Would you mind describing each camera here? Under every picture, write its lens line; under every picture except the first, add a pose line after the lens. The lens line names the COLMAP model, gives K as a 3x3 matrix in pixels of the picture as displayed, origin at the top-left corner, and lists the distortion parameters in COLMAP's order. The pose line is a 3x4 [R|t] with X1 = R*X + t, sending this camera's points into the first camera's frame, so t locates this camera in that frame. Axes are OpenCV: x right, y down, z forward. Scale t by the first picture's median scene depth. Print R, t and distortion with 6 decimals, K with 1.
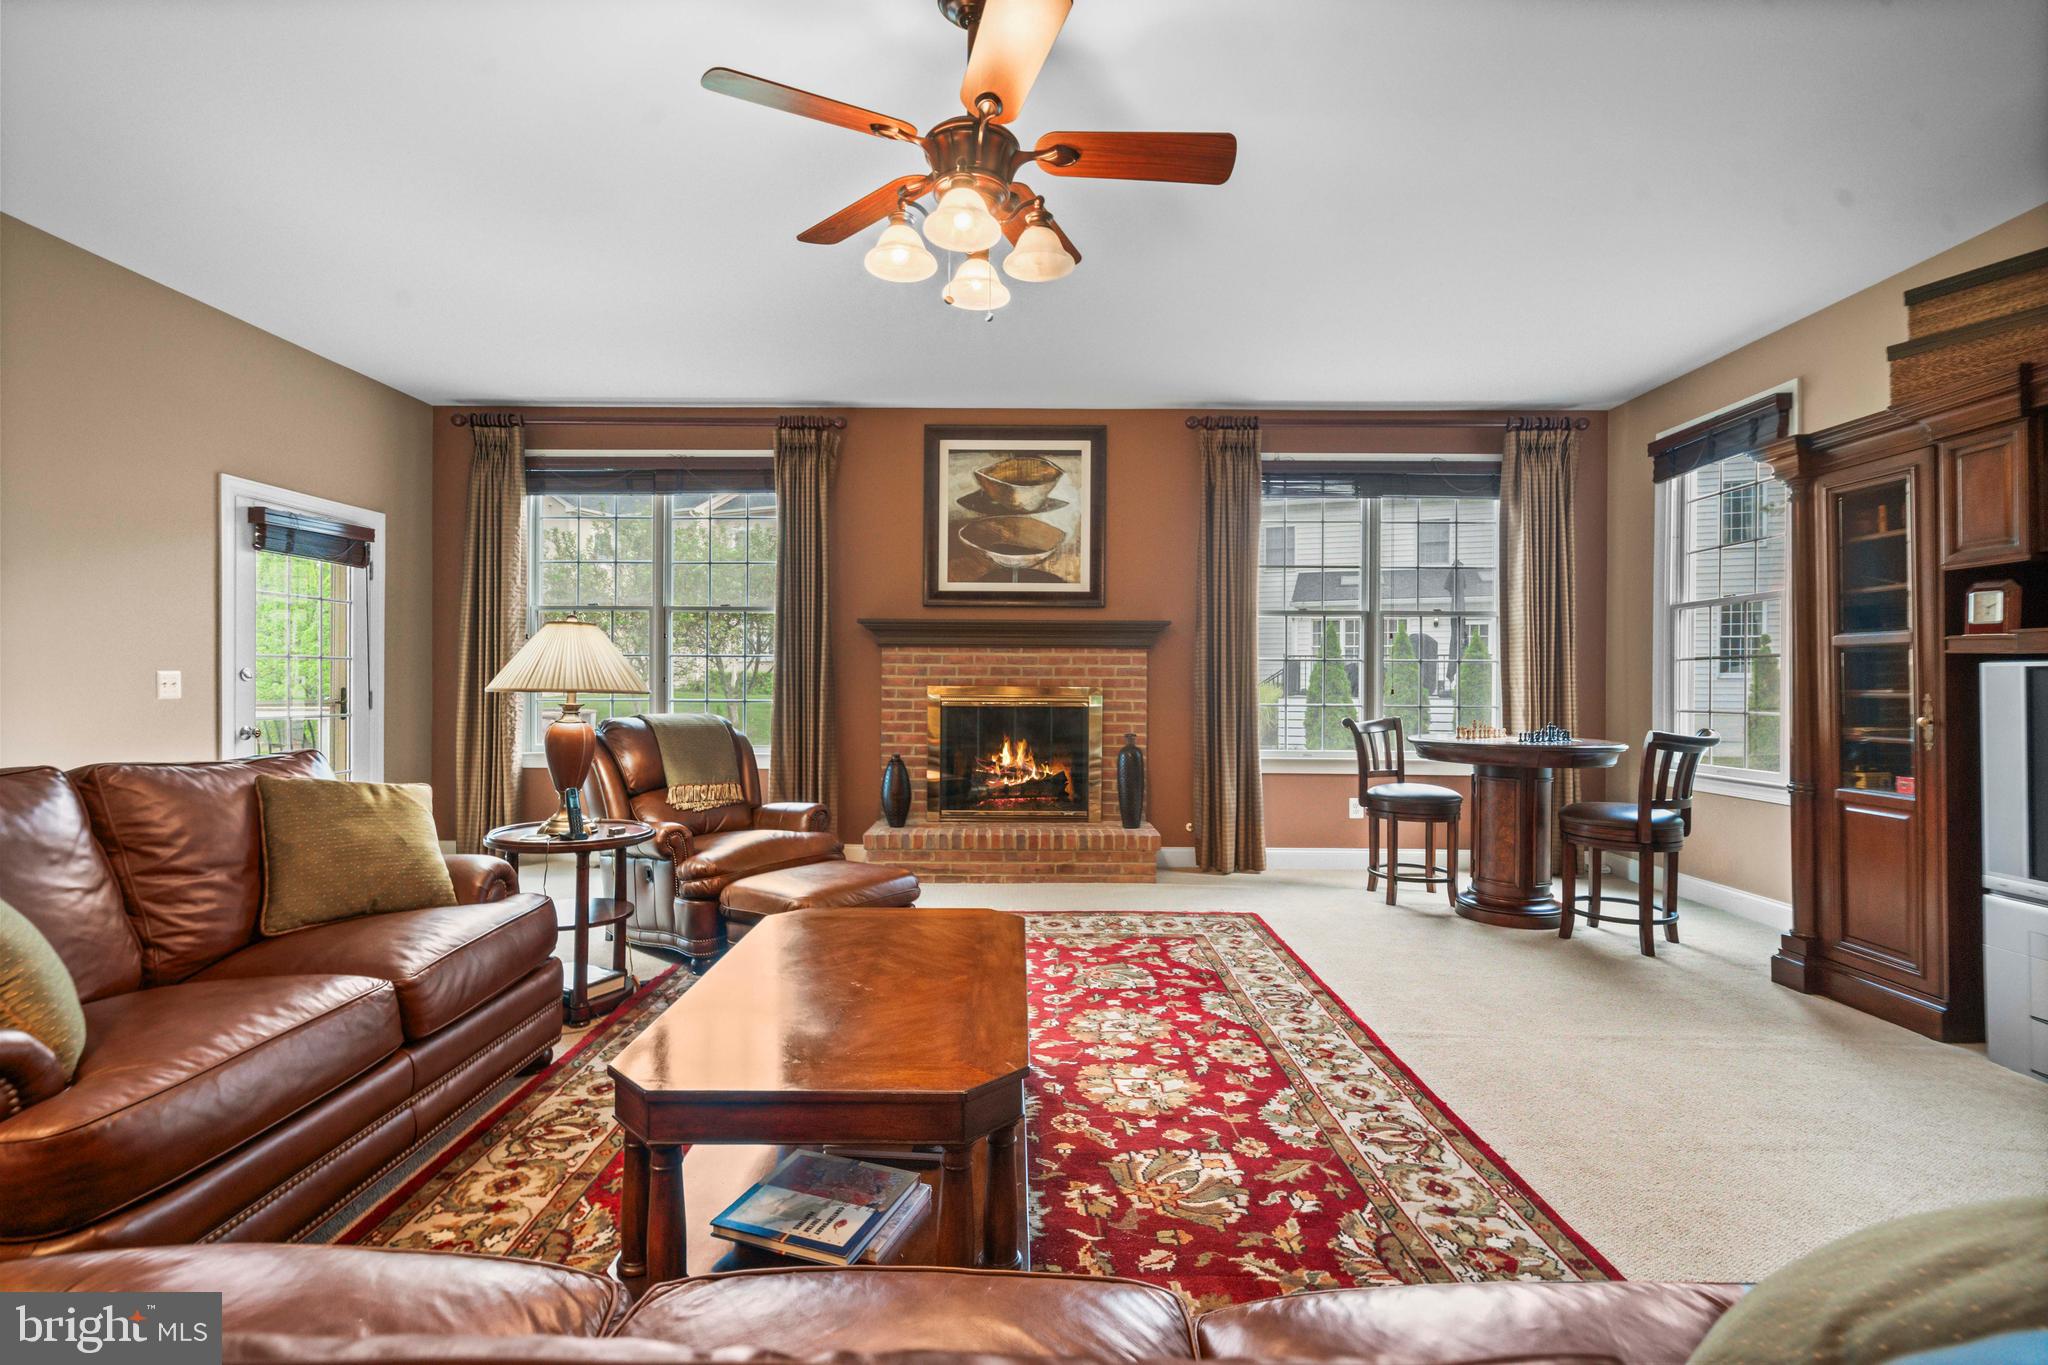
lens RADIAL K [[926.0, 0, 1024.0], [0, 926.0, 682.5], [0, 0, 1]] dist [0.001819, 0.000338]
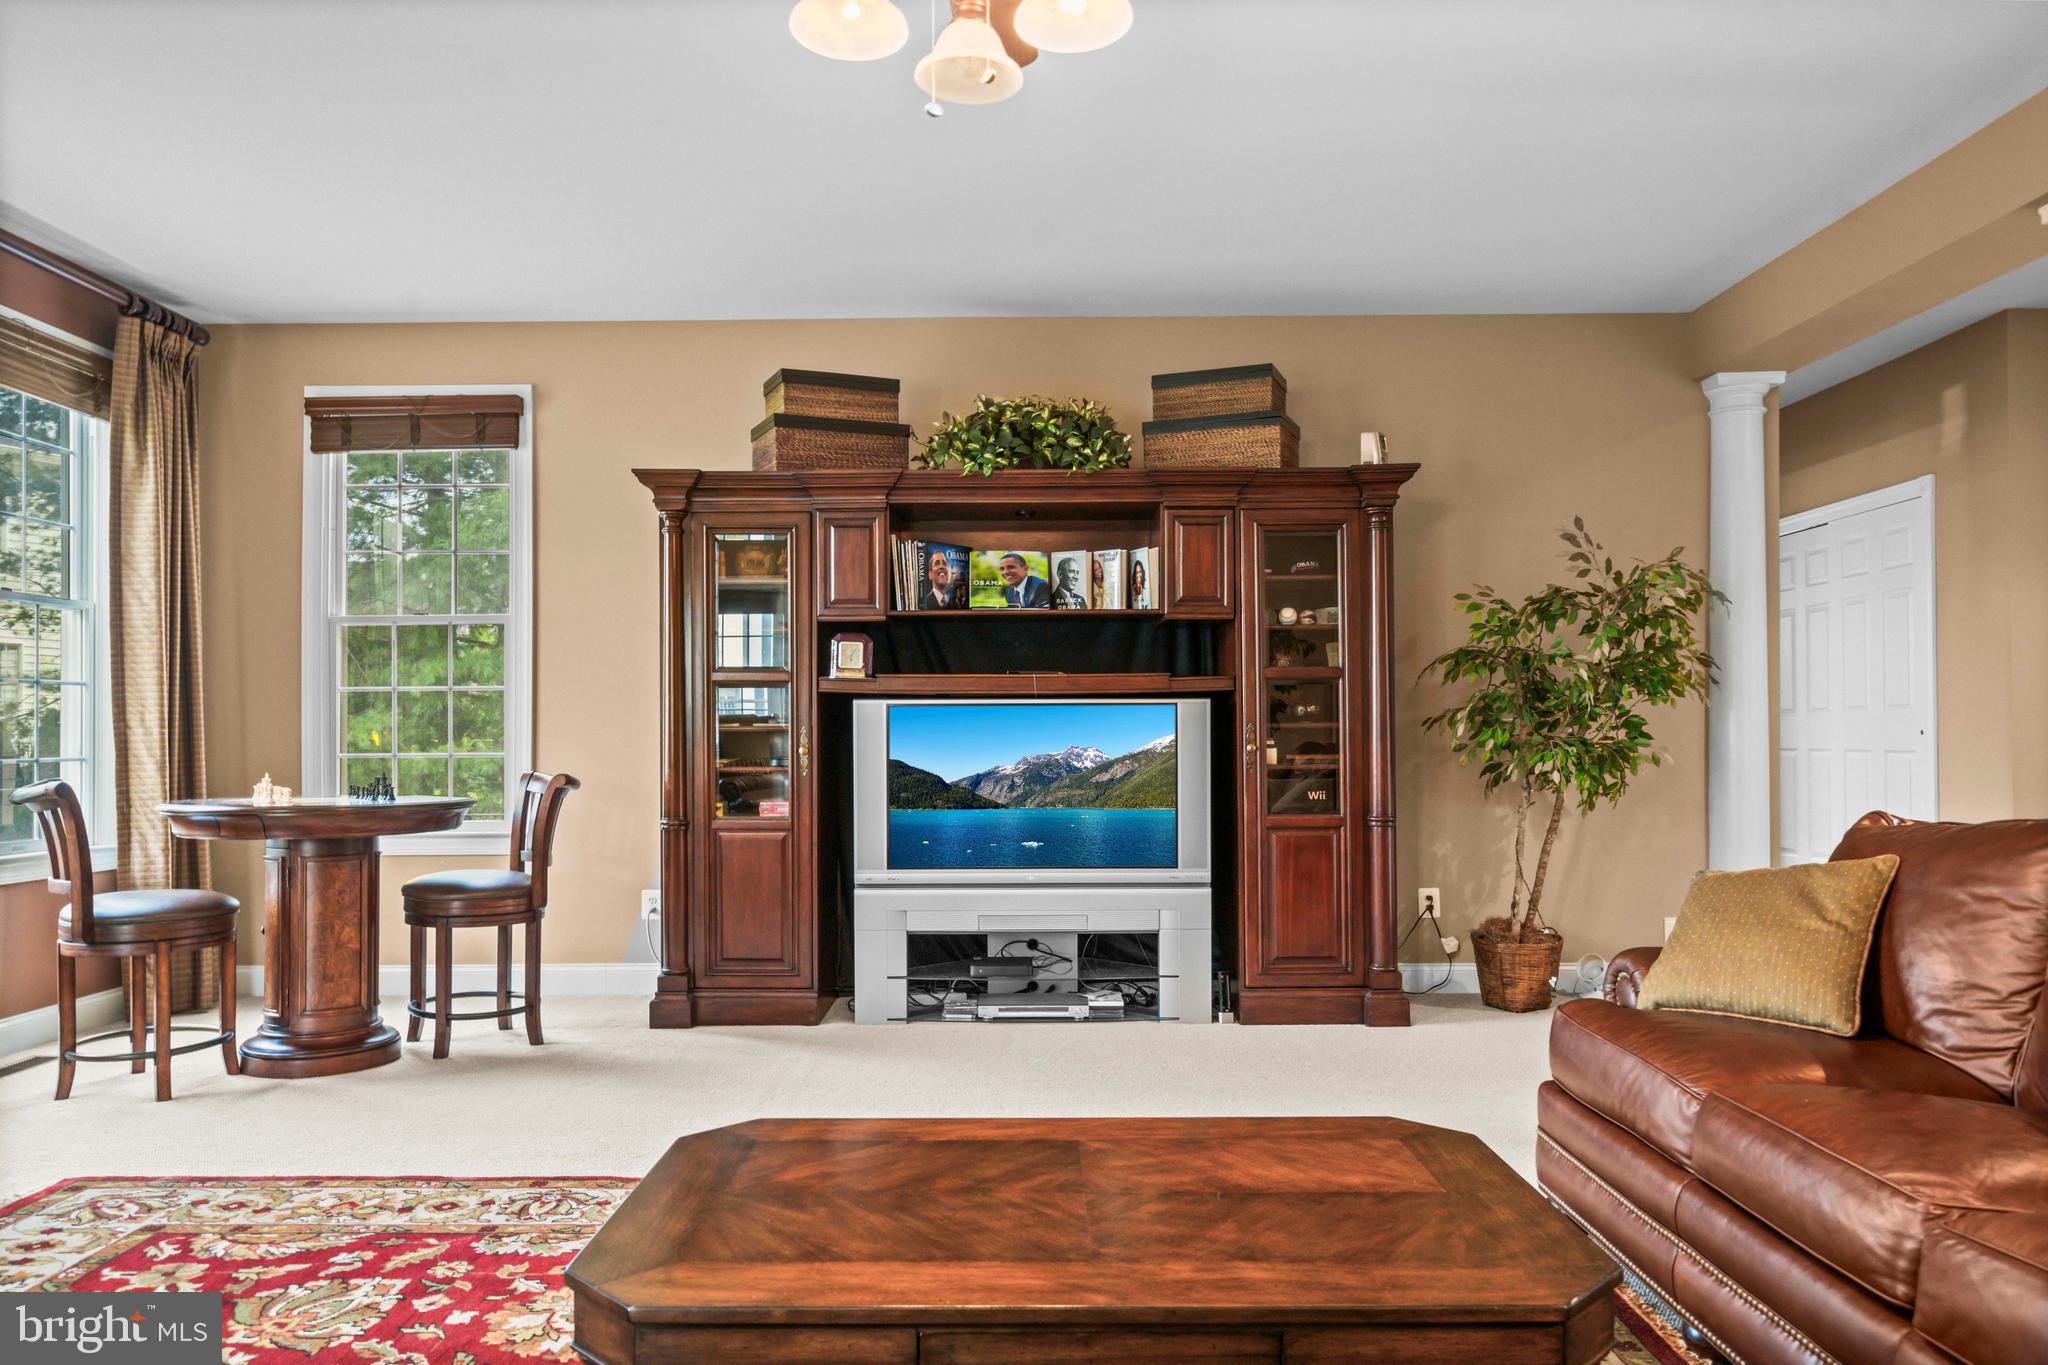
lens RADIAL K [[1384.4, 0, 1012.1], [0, 1384.4, 708.0], [0, 0, 1]] dist [0.001019, 0.003702]
pose [[0.010506, 0.010289, 0.999892, -0.619860], [0.003091, 0.999942, -0.010322, 0.006842], [-0.999940, 0.003200, 0.010474, 0.606616]]
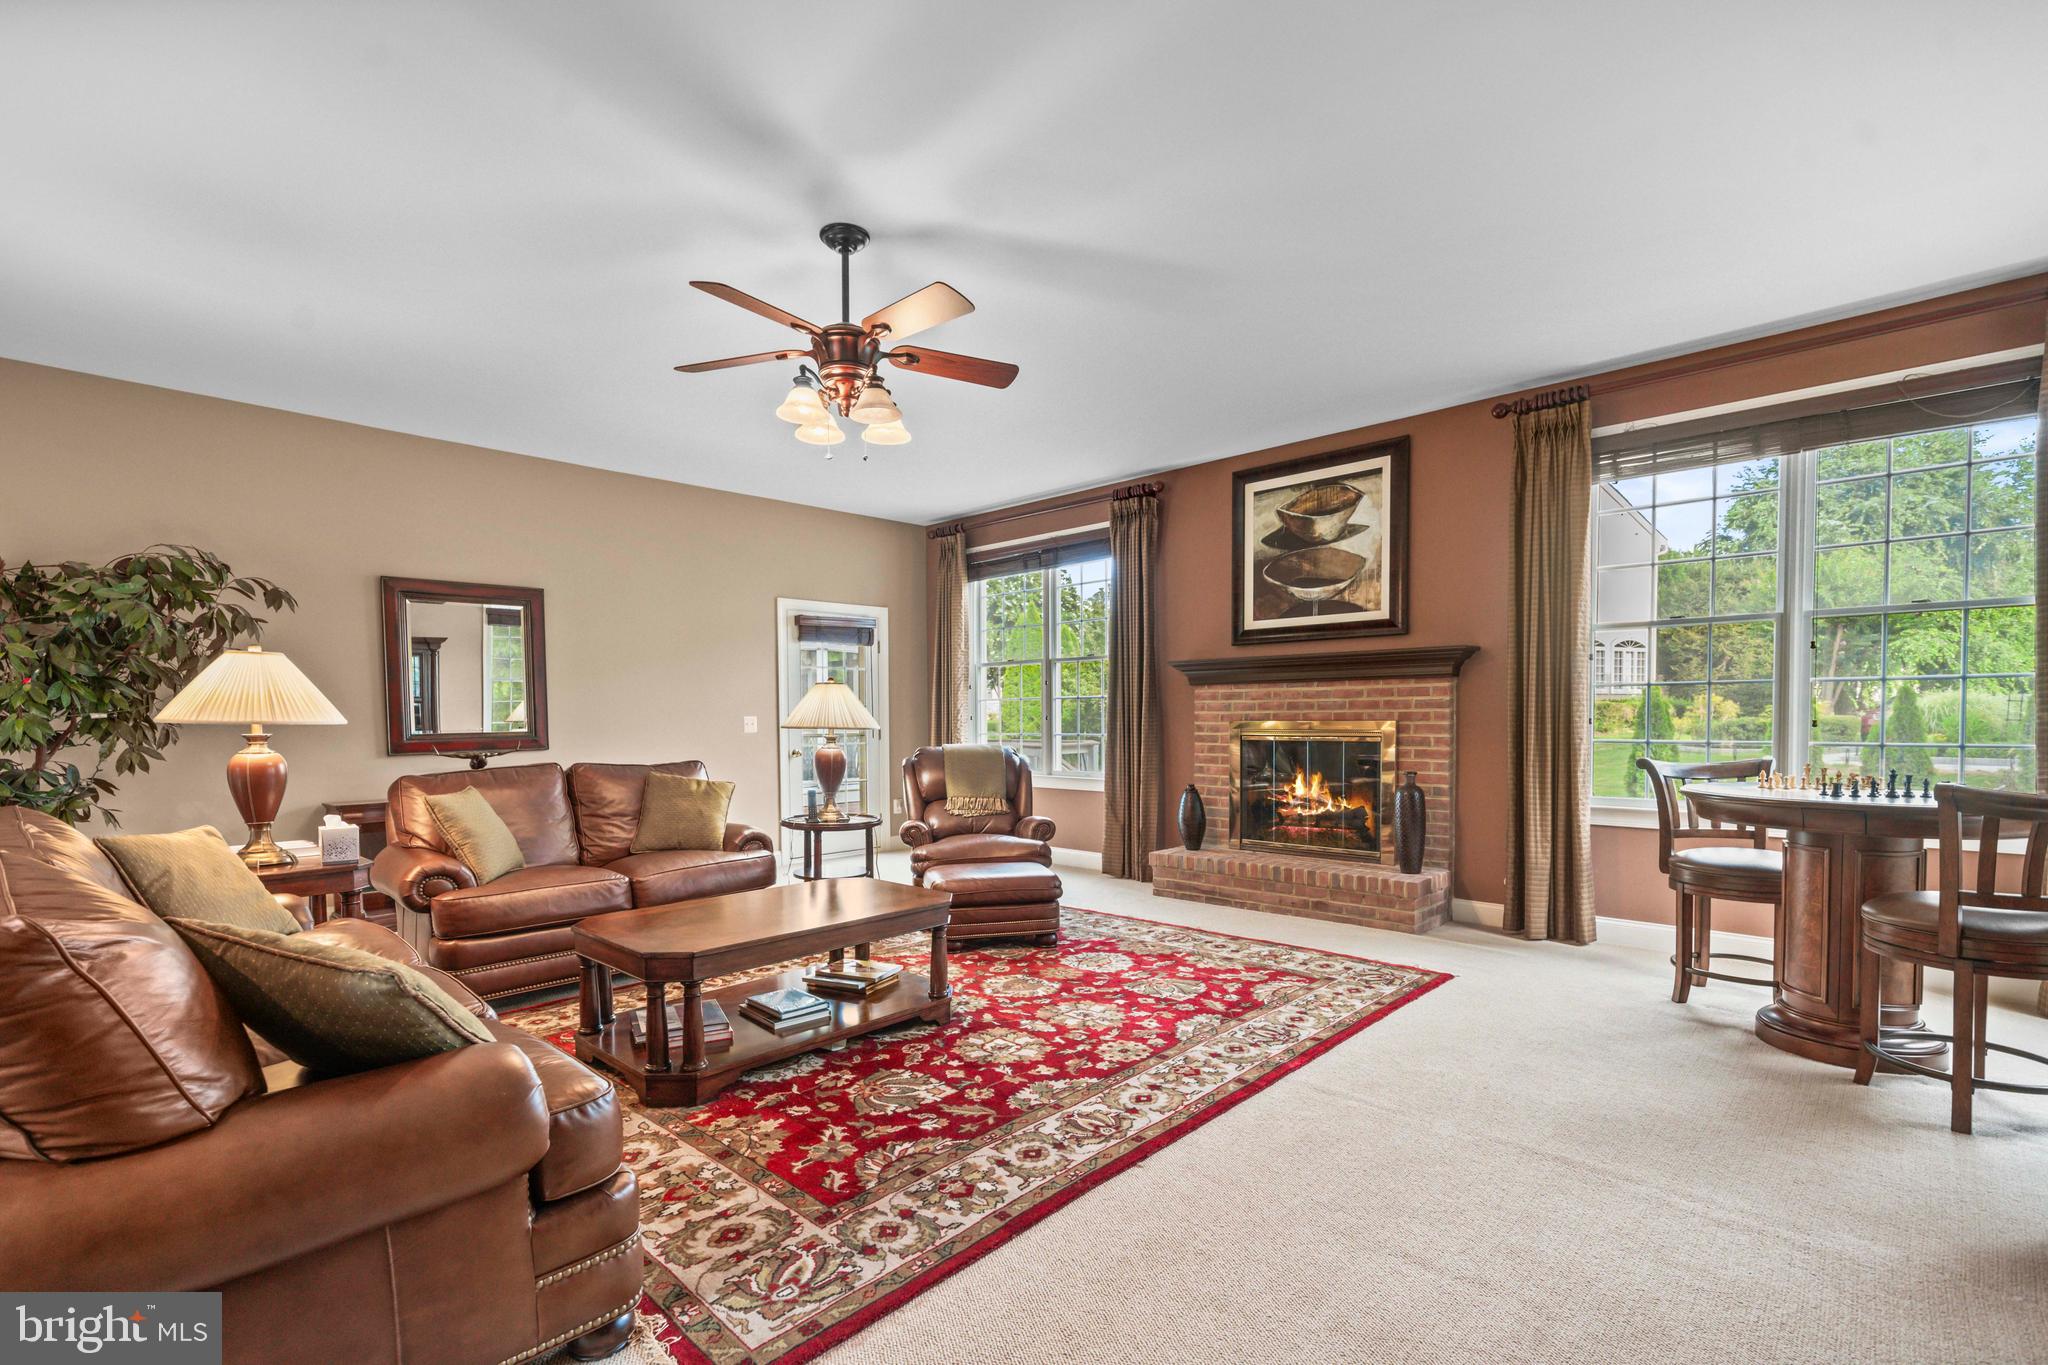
lens RADIAL K [[929.1, 0, 1007.3], [0, 929.1, 744.8], [0, 0, 1]] dist [0.000609, -0.000078]
pose [[0.720694, 0.009156, -0.693193, 0.698066], [0.010948, 0.999638, 0.024585, 0.002848], [0.693167, -0.025307, 0.720333, 0.087170]]
